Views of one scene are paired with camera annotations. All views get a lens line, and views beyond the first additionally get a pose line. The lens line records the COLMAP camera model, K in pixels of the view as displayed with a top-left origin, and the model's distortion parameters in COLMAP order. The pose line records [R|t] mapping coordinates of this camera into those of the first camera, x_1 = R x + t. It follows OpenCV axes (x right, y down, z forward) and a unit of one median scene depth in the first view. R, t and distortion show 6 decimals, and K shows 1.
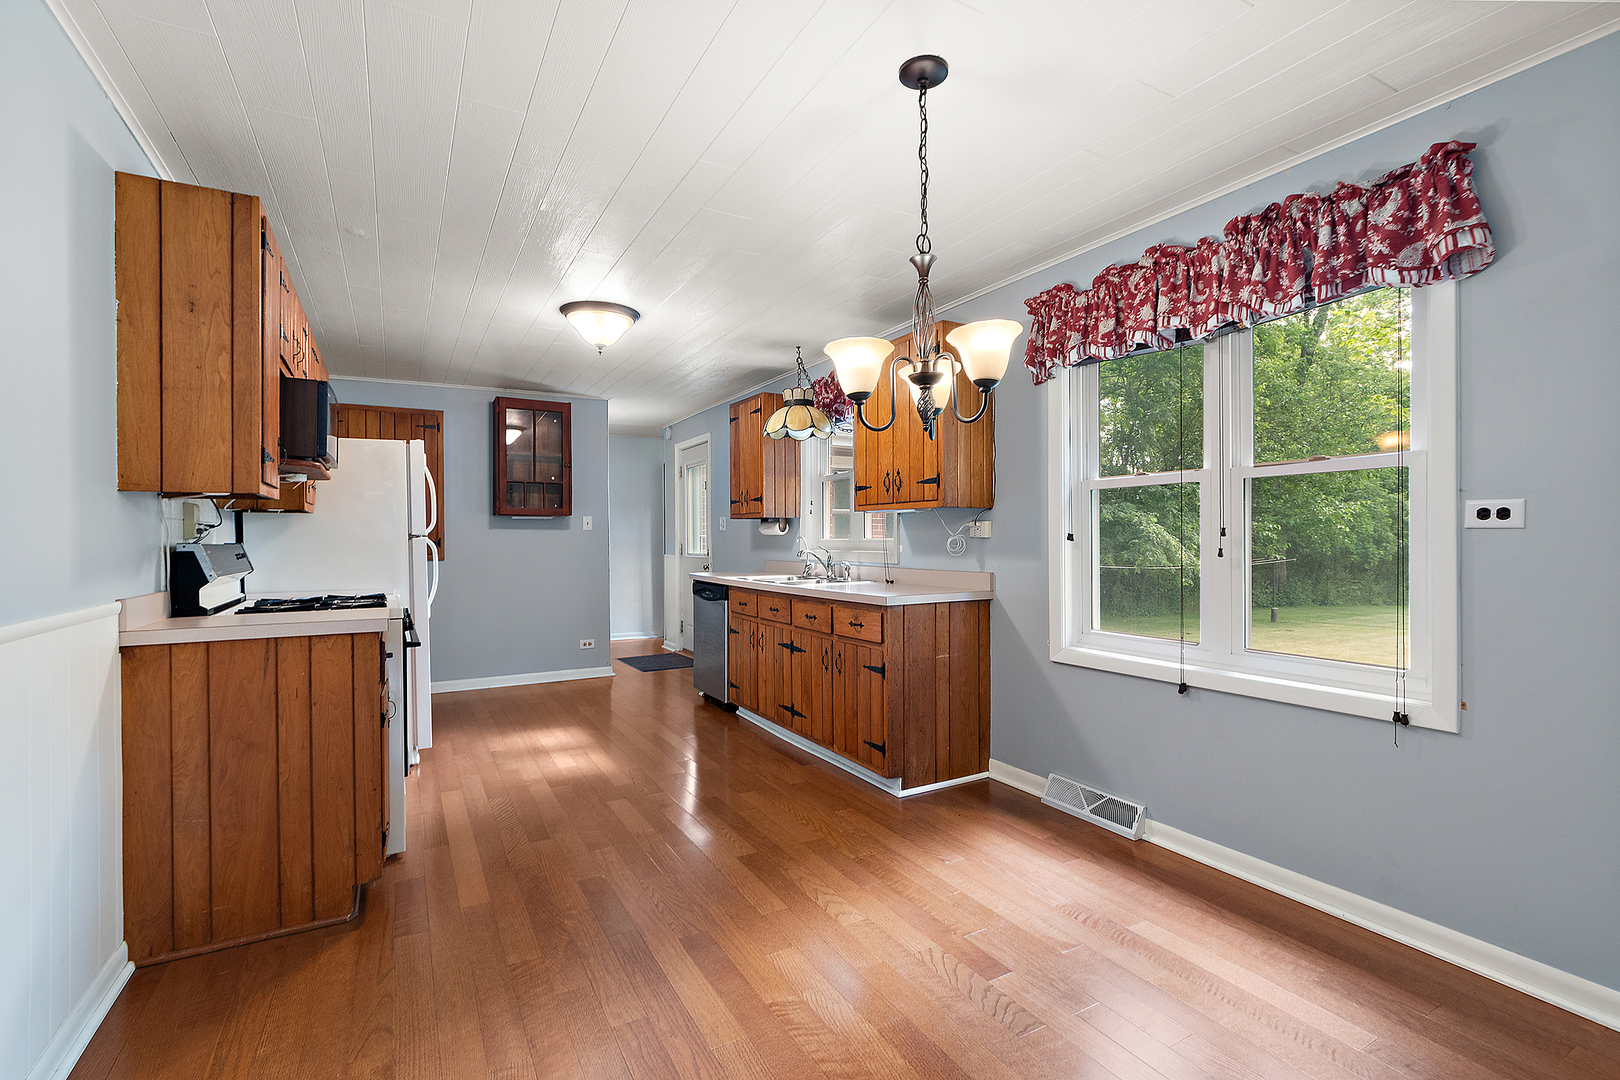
lens RADIAL K [[732.5, 0, 810.0], [0, 732.5, 540.0], [0, 0, 1]] dist [-0.001091, 0.008385]
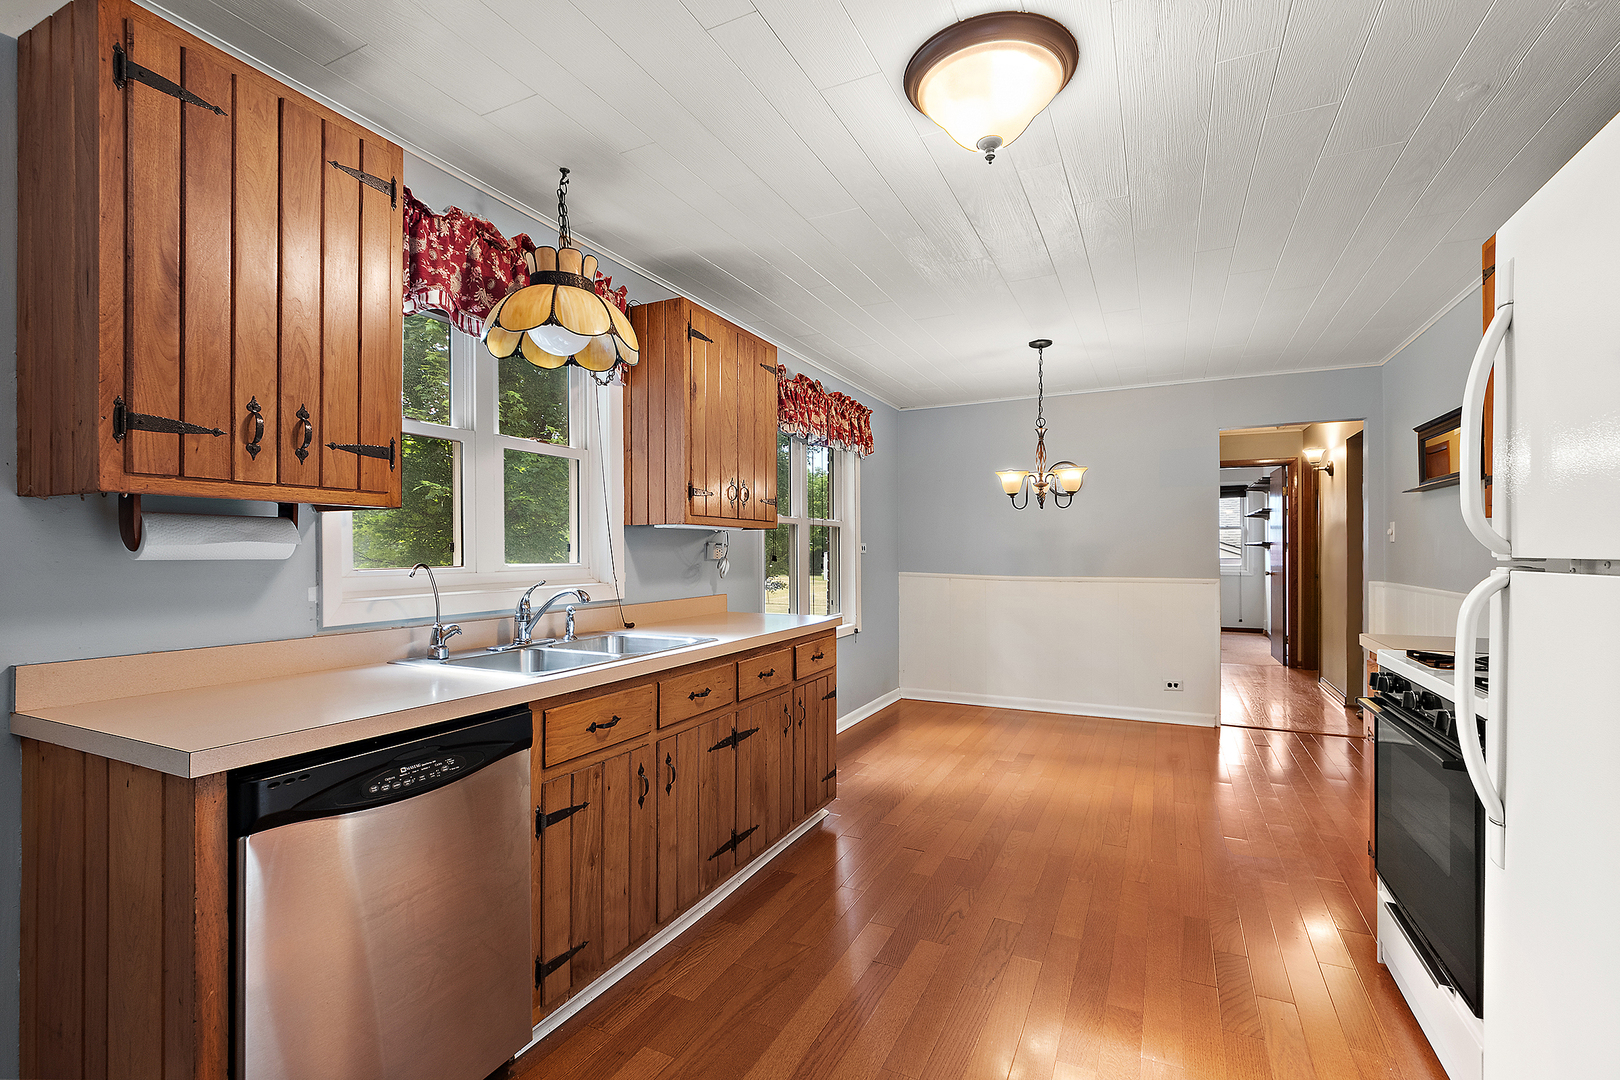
lens RADIAL K [[732.5, 0, 810.0], [0, 732.5, 540.0], [0, 0, 1]] dist [-0.001091, 0.008385]
pose [[-0.571427, 0.014098, 0.820532, -0.872190], [0.004139, 0.999889, -0.014297, -0.019328], [-0.820642, -0.004773, -0.571422, 1.978829]]
